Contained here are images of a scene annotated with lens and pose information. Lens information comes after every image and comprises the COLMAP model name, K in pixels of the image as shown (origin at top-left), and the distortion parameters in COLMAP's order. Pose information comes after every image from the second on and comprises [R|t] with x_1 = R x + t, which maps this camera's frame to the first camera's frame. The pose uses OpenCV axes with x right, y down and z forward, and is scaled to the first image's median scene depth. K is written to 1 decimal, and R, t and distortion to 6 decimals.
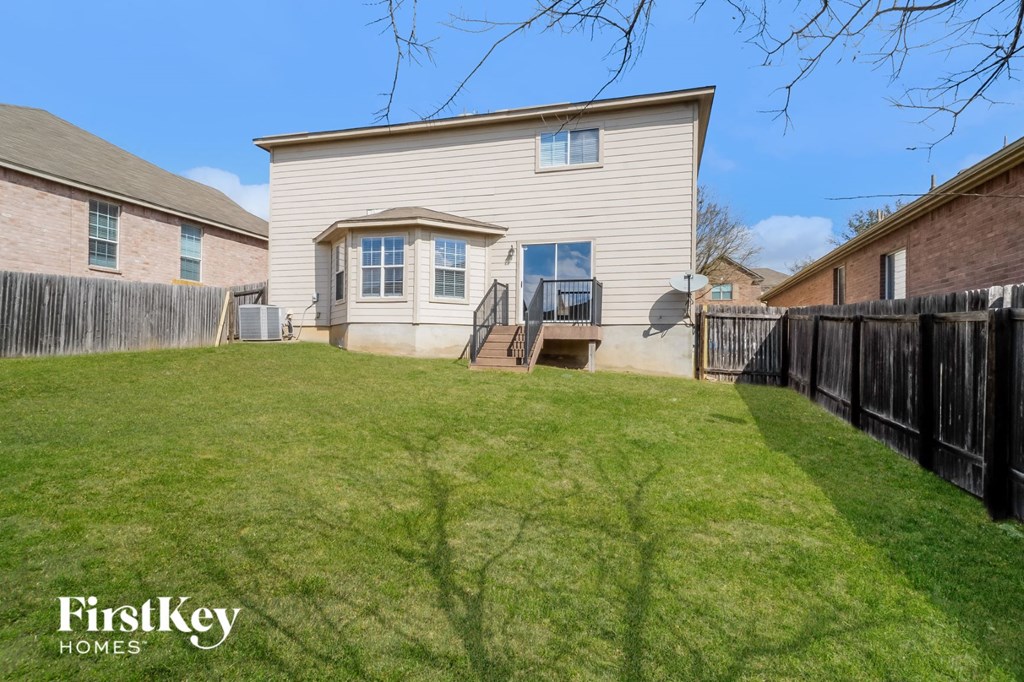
lens RADIAL K [[564.6, 0, 511.5], [0, 564.6, 355.2], [0, 0, 1]] dist [0.002900, 0.000256]
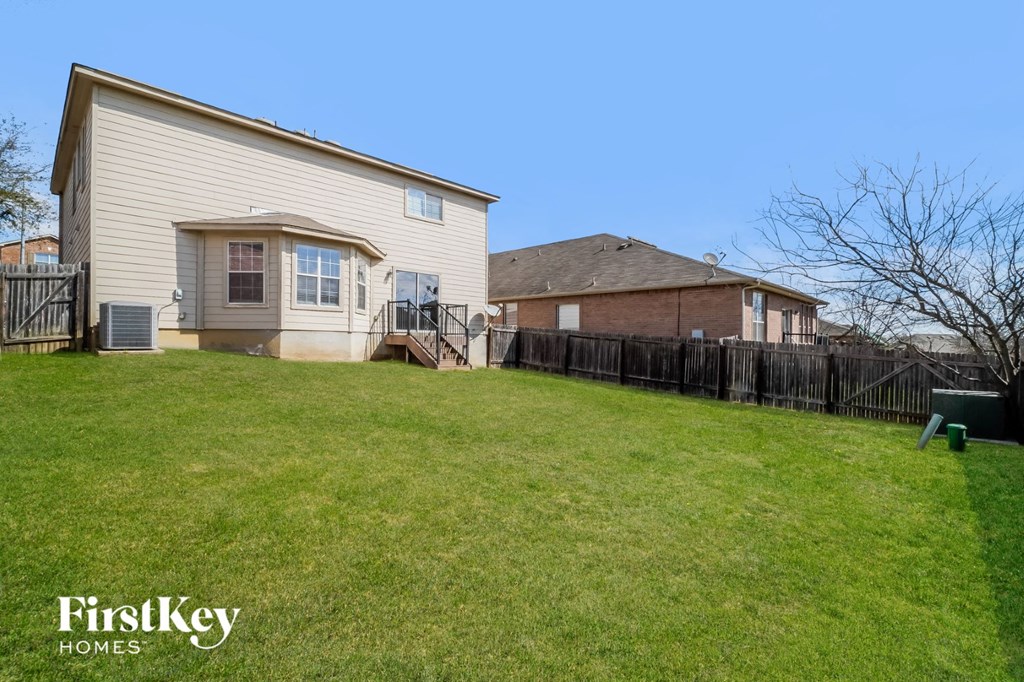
lens RADIAL K [[463.8, 0, 486.1], [0, 463.8, 339.9], [0, 0, 1]] dist [-0.001999, -0.000207]
pose [[0.500862, -0.005517, 0.865510, -0.810572], [0.000283, 0.999981, 0.006211, -0.045235], [-0.865527, -0.002866, 0.500854, 0.308442]]
